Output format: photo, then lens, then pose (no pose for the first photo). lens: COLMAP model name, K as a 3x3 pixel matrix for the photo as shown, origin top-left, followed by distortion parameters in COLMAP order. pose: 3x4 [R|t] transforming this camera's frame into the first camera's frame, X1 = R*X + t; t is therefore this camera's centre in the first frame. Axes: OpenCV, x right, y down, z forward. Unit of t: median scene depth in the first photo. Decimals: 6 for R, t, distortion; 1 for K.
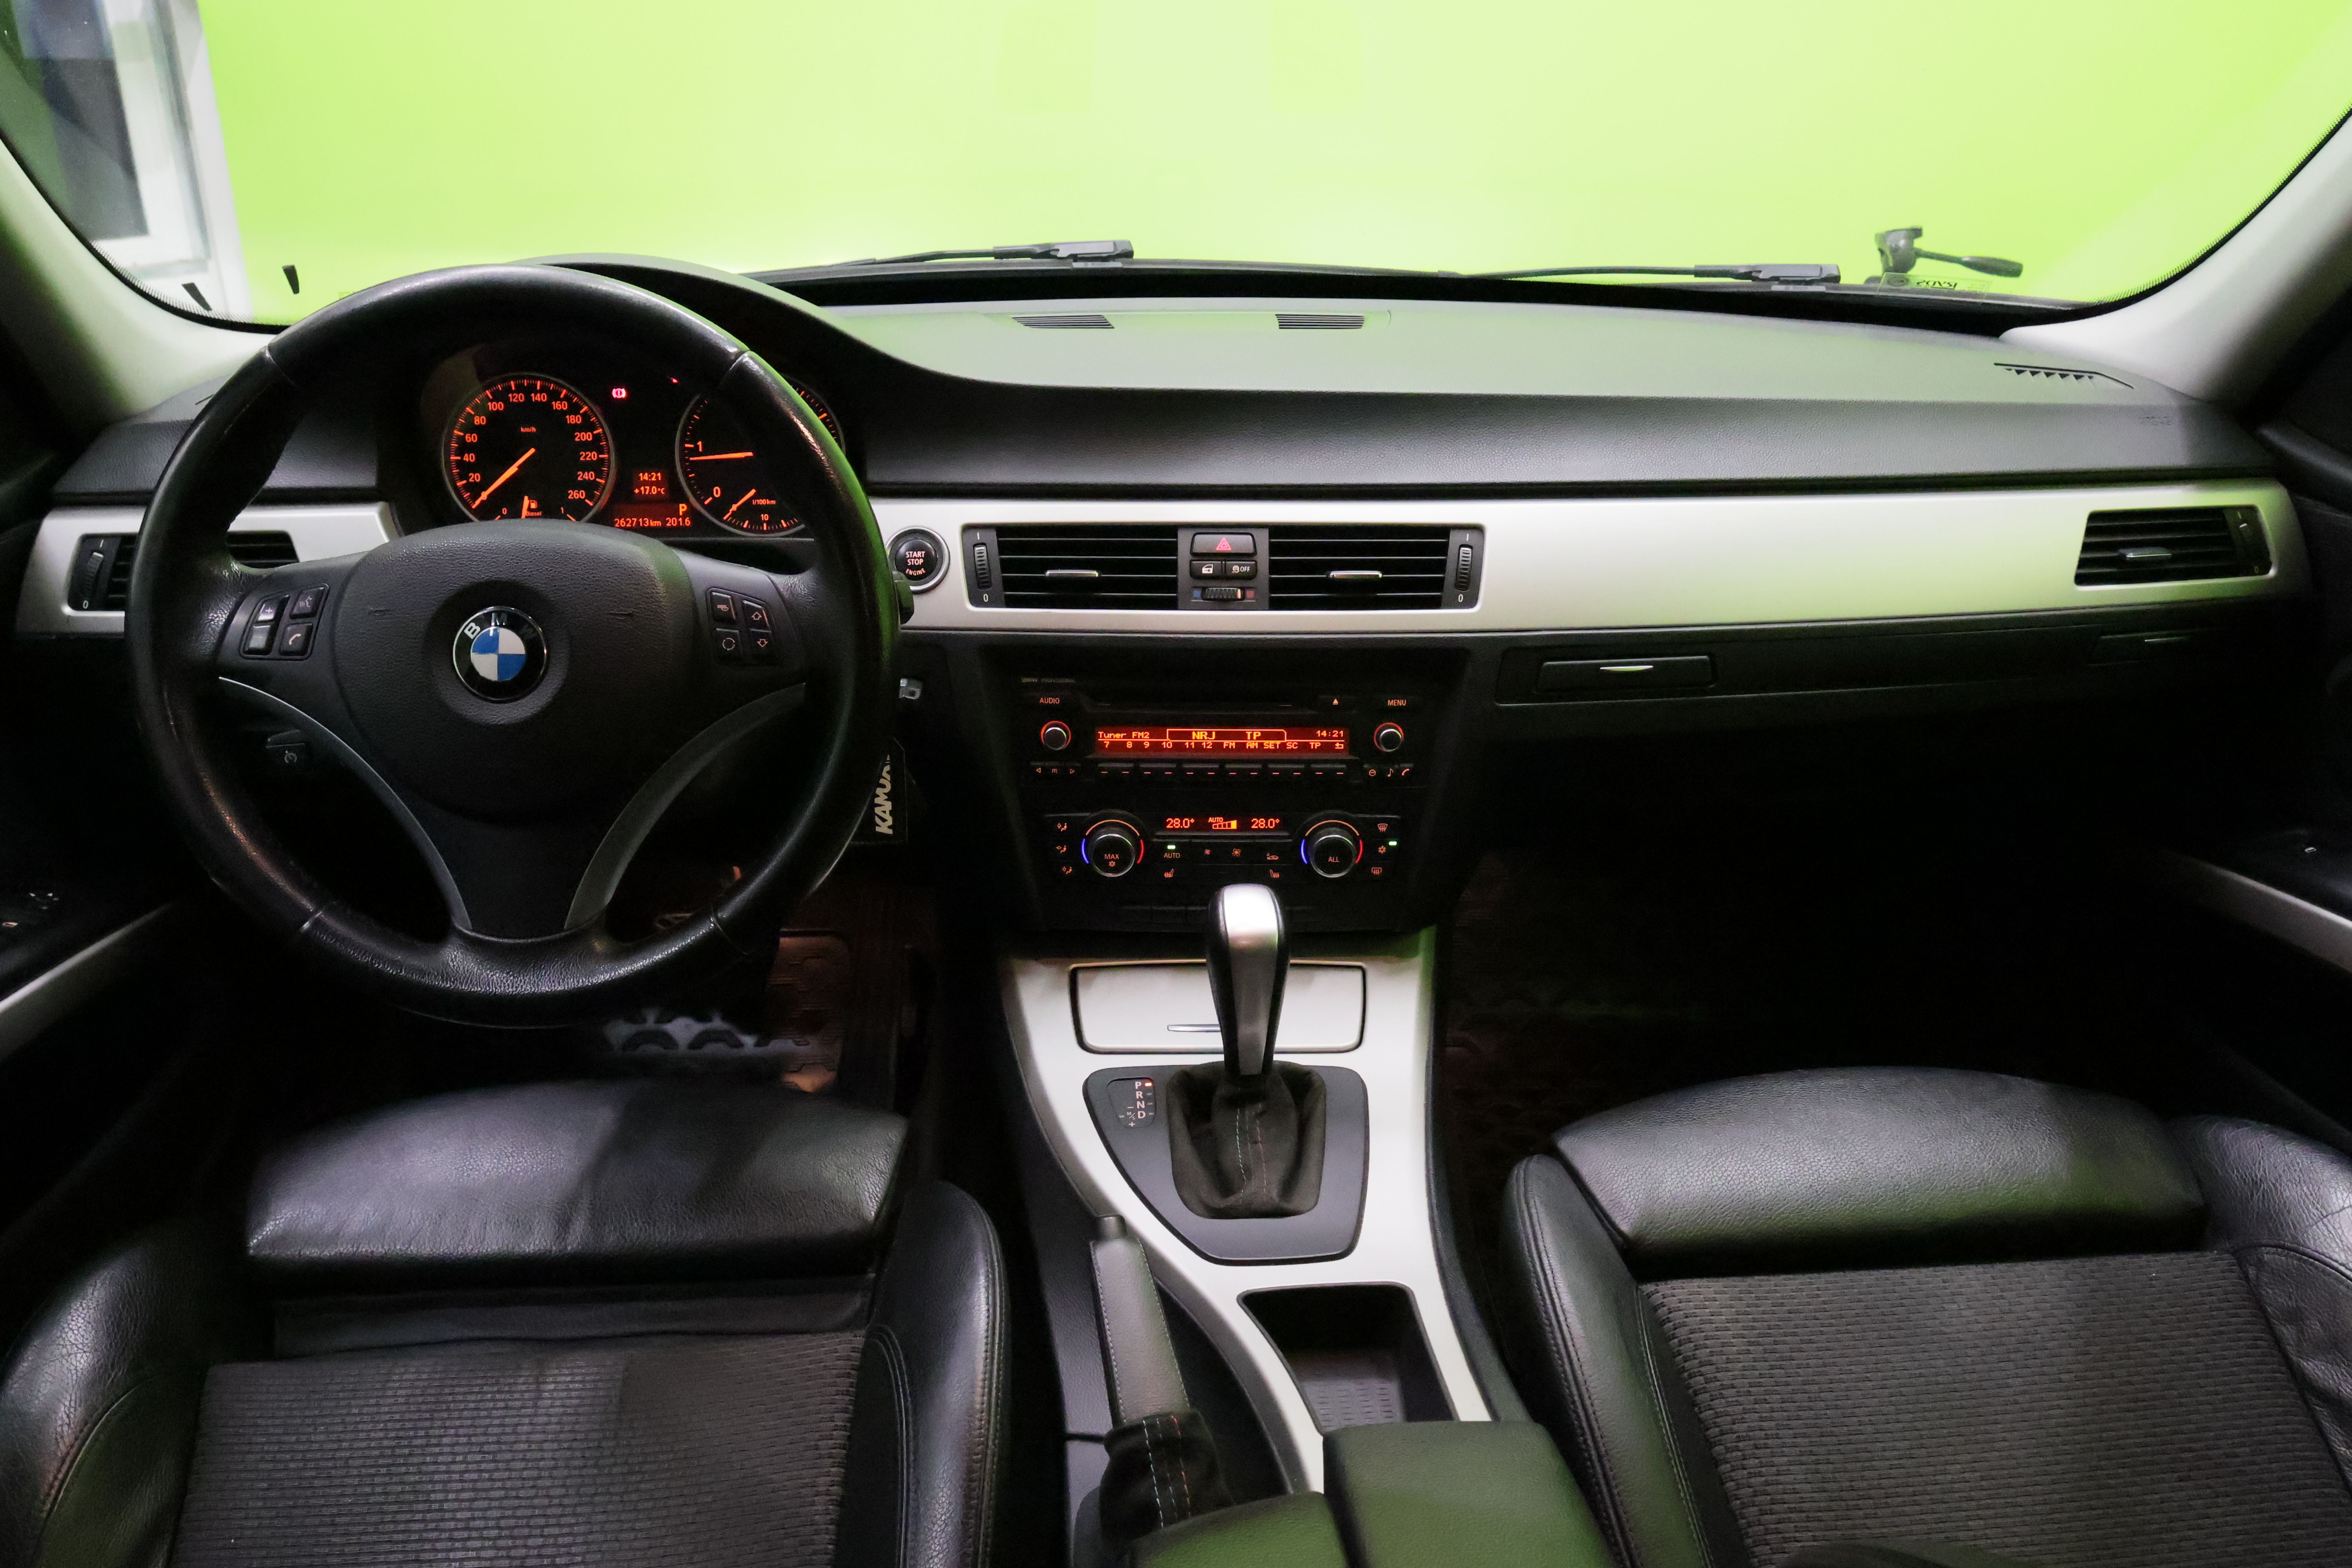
lens RADIAL K [[1875.8, 0, 1176.0], [0, 1875.8, 784.0], [0, 0, 1]] dist [-0.000718, -0.004544]
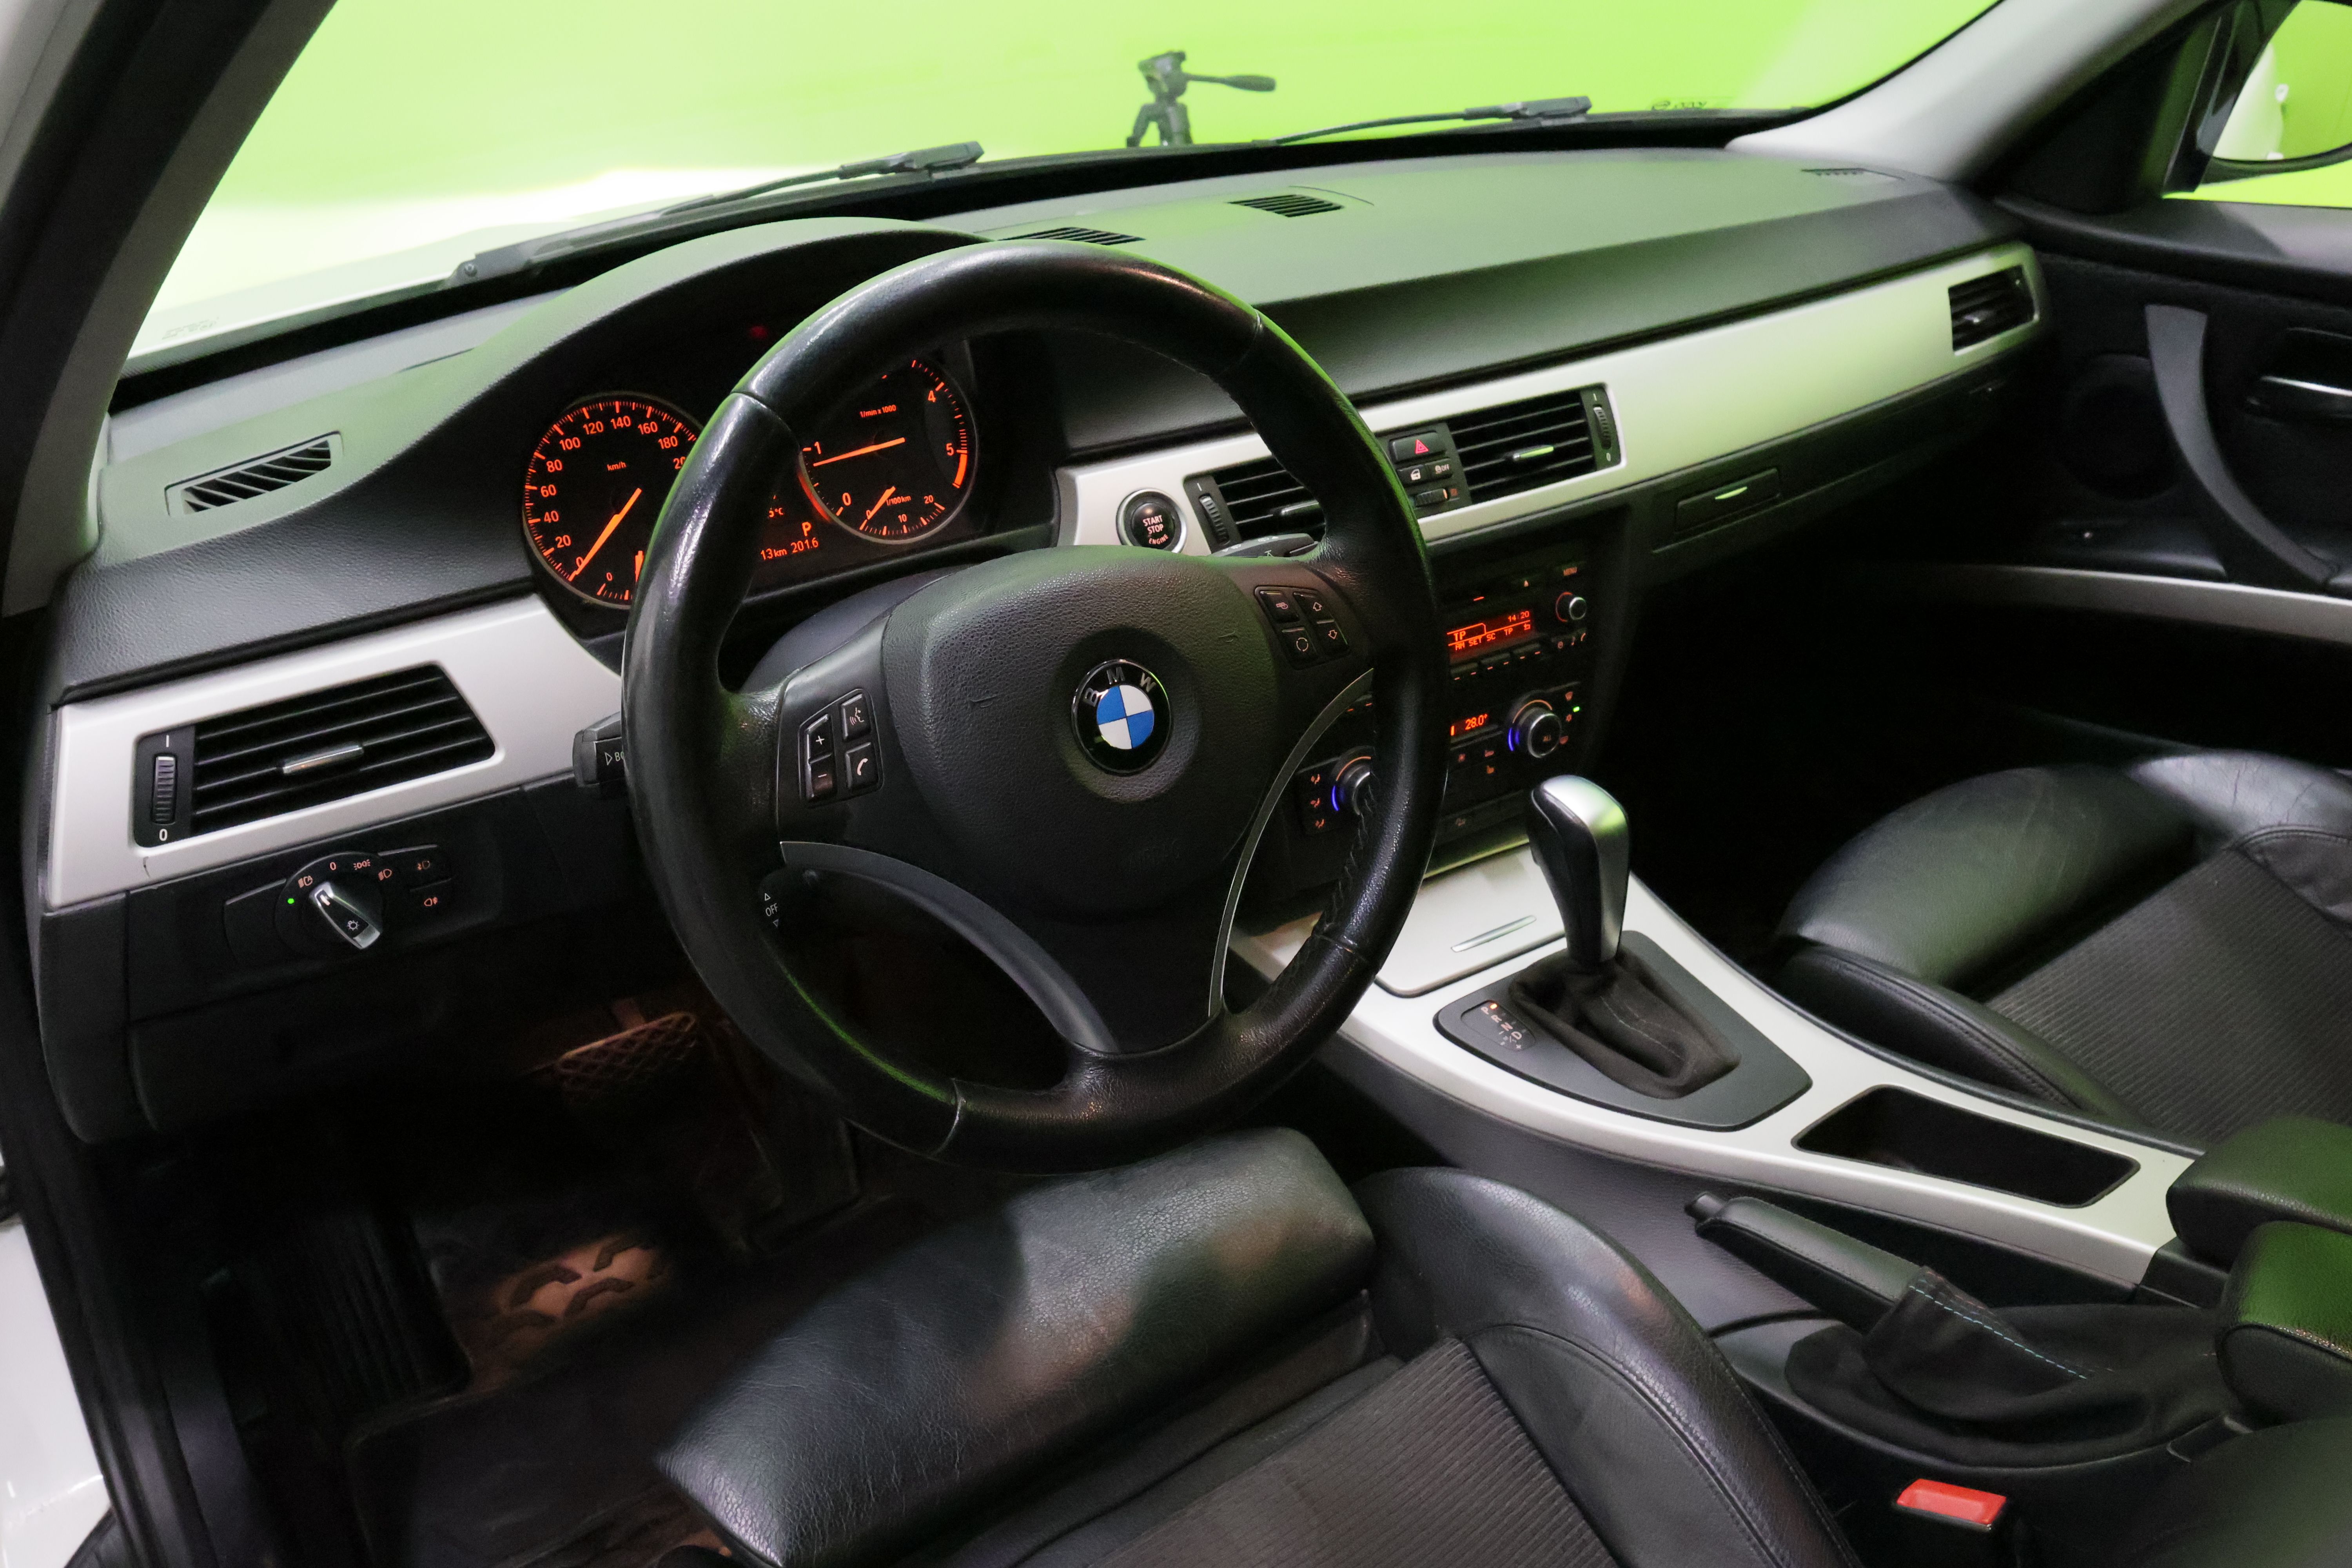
lens RADIAL K [[2025.7, 0, 1176.0], [0, 2025.7, 784.0], [0, 0, 1]] dist [-0.010811, -0.003521]
pose [[0.822355, -0.263454, 0.504306, -0.622954], [0.235618, 0.964455, 0.119626, -0.110949], [-0.517896, 0.020449, 0.855199, 0.178515]]
